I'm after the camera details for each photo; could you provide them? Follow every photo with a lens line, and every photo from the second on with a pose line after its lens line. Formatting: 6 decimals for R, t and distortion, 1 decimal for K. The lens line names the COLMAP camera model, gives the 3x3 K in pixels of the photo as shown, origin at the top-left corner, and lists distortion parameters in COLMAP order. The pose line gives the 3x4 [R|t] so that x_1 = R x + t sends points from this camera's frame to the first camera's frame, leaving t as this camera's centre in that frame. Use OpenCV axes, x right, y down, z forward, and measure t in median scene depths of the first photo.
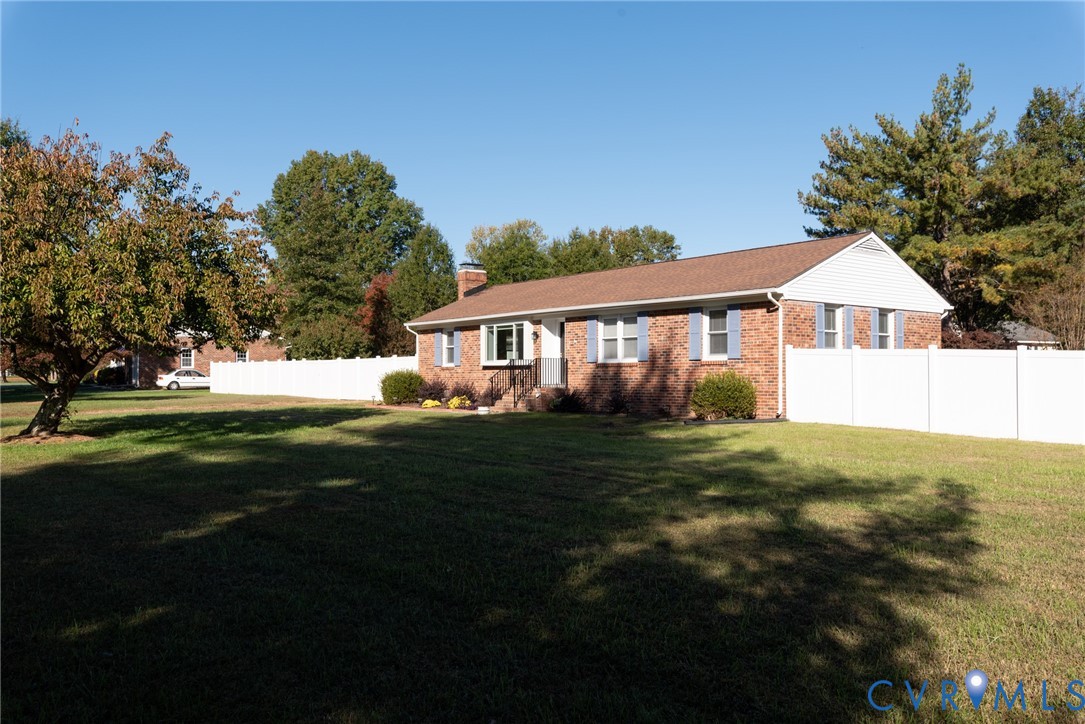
lens RADIAL K [[928.8, 0, 544.5], [0, 928.8, 361.6], [0, 0, 1]] dist [-0.018738, -0.011368]
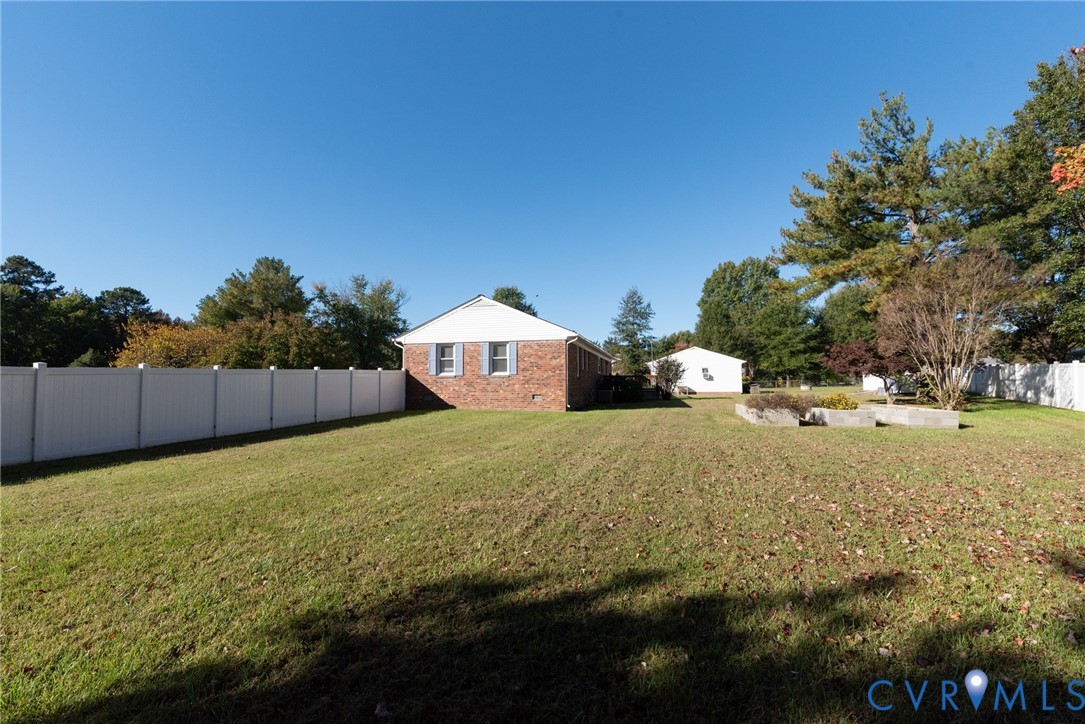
lens RADIAL K [[471.2, 0, 561.2], [0, 471.2, 379.9], [0, 0, 1]] dist [0.001529, 0.001261]
pose [[0.633166, -0.013896, -0.773891, 0.763118], [0.017547, 0.999840, -0.003597, 0.005934], [0.773817, -0.011302, 0.633308, 0.488215]]
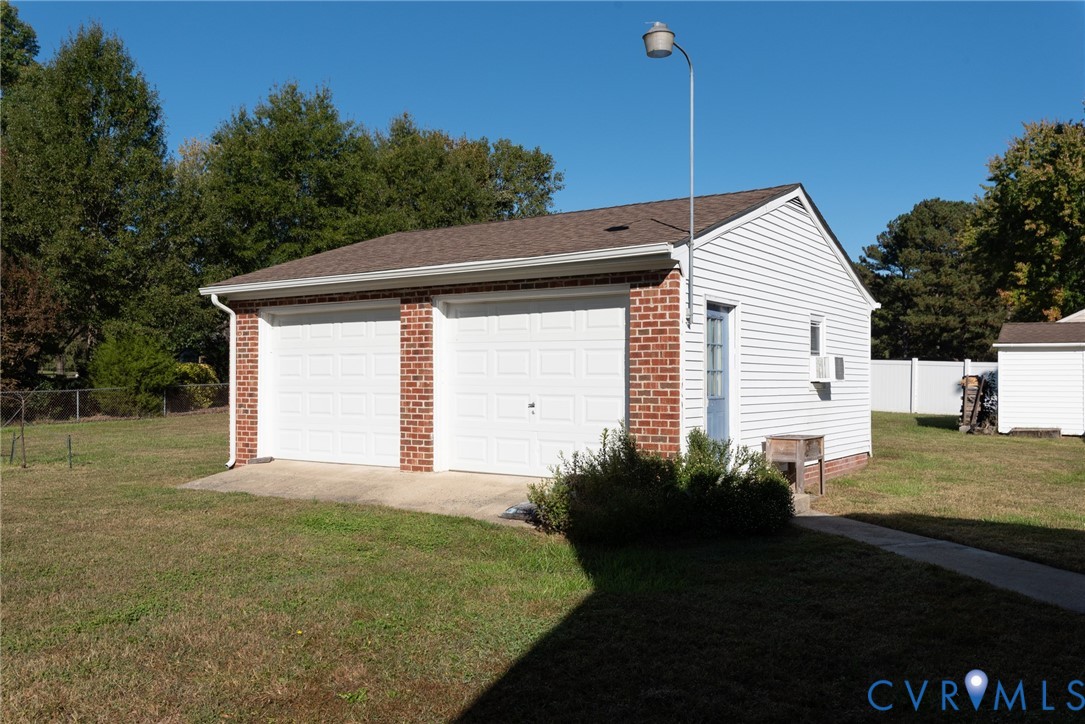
lens RADIAL K [[928.8, 0, 547.6], [0, 928.8, 353.1], [0, 0, 1]] dist [-0.018738, -0.011368]
pose [[0.948623, 0.013764, 0.316108, -0.132189], [-0.009533, 0.999843, -0.014927, -0.001708], [-0.316264, 0.011147, 0.948606, 1.153866]]
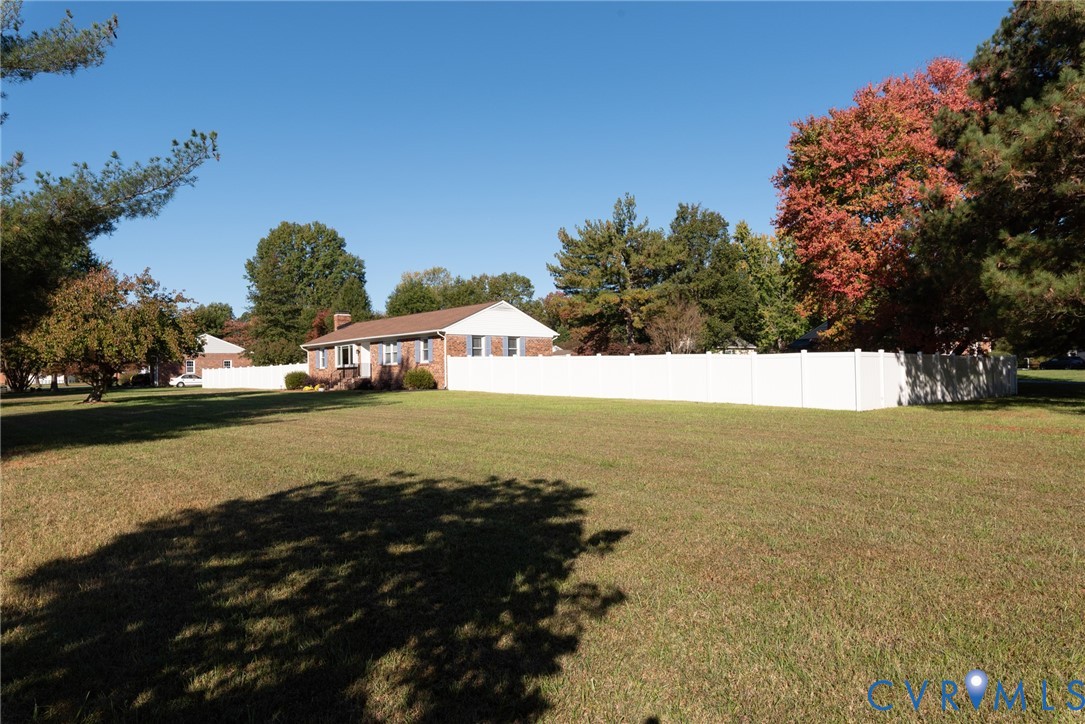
lens RADIAL K [[730.2, 0, 553.0], [0, 730.2, 364.1], [0, 0, 1]] dist [-0.022031, -0.001103]
pose [[0.997556, -0.017546, 0.067631, 0.252438], [0.017599, 0.999845, -0.000186, 0.004677], [-0.067617, 0.001375, 0.997710, -0.464017]]
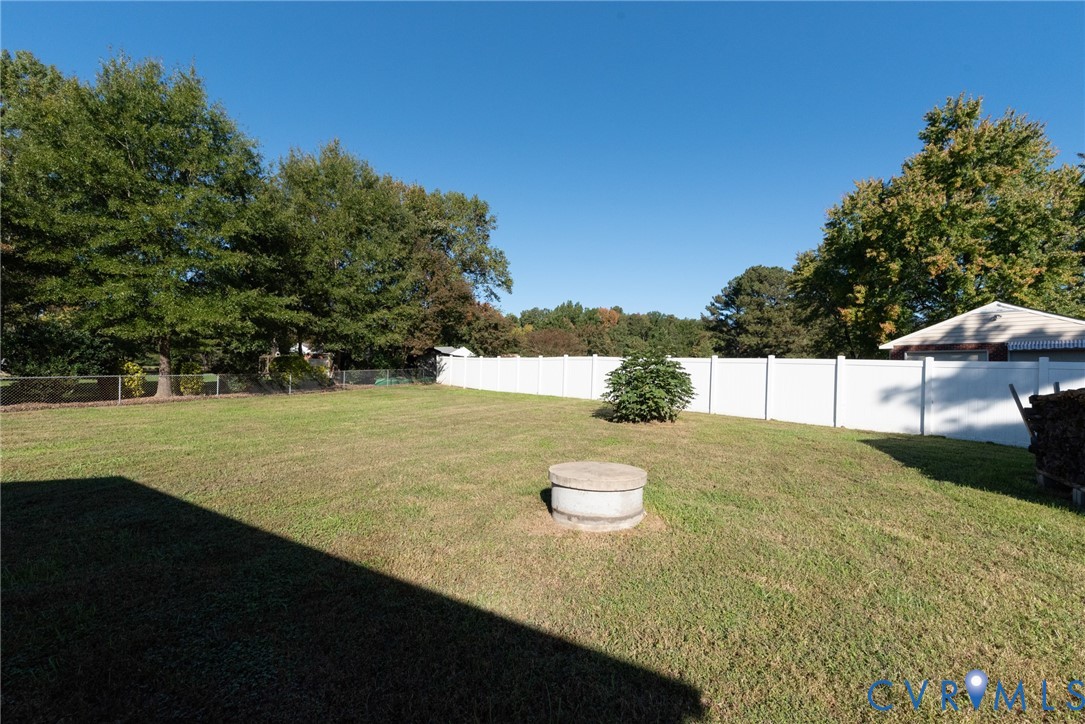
lens RADIAL K [[471.2, 0, 549.8], [0, 471.2, 359.7], [0, 0, 1]] dist [0.001529, 0.001261]
pose [[0.943428, 0.028020, 0.330392, 0.165200], [-0.023143, 0.999558, -0.018686, 0.000726], [-0.330769, 0.009983, 0.943659, 1.624392]]
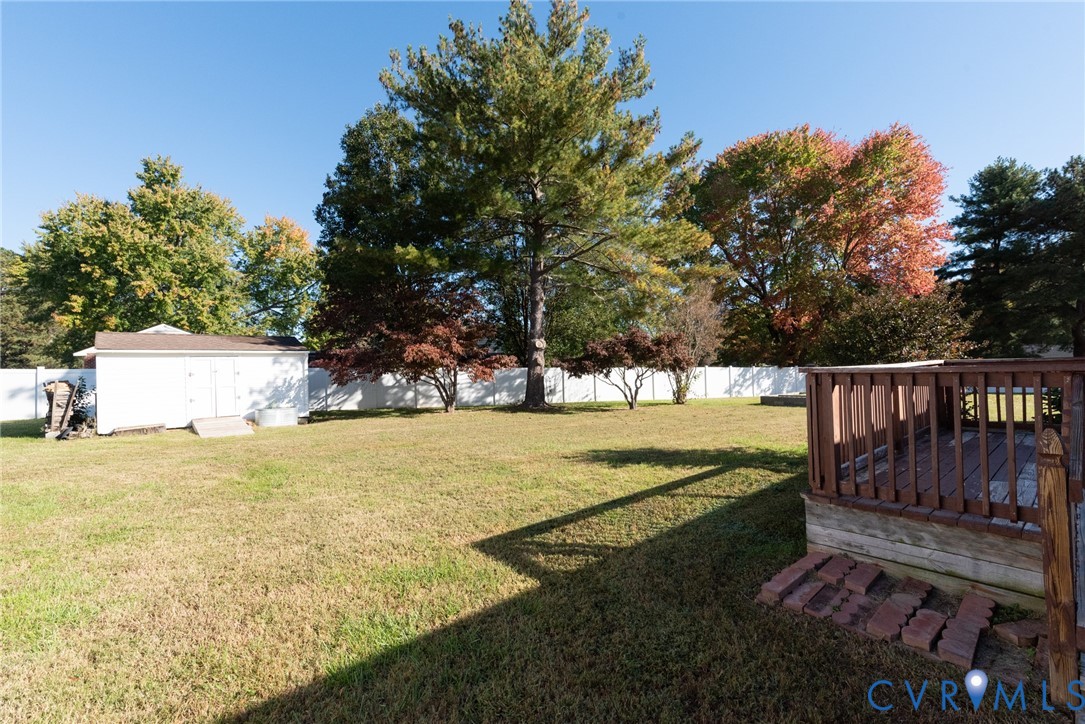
lens RADIAL K [[471.2, 0, 547.8], [0, 471.2, 364.6], [0, 0, 1]] dist [0.001529, 0.001261]
pose [[-0.037530, 0.011715, 0.999227, 0.011347], [0.017785, 0.999781, -0.011054, -0.000319], [-0.999137, 0.017356, -0.037730, 1.348712]]
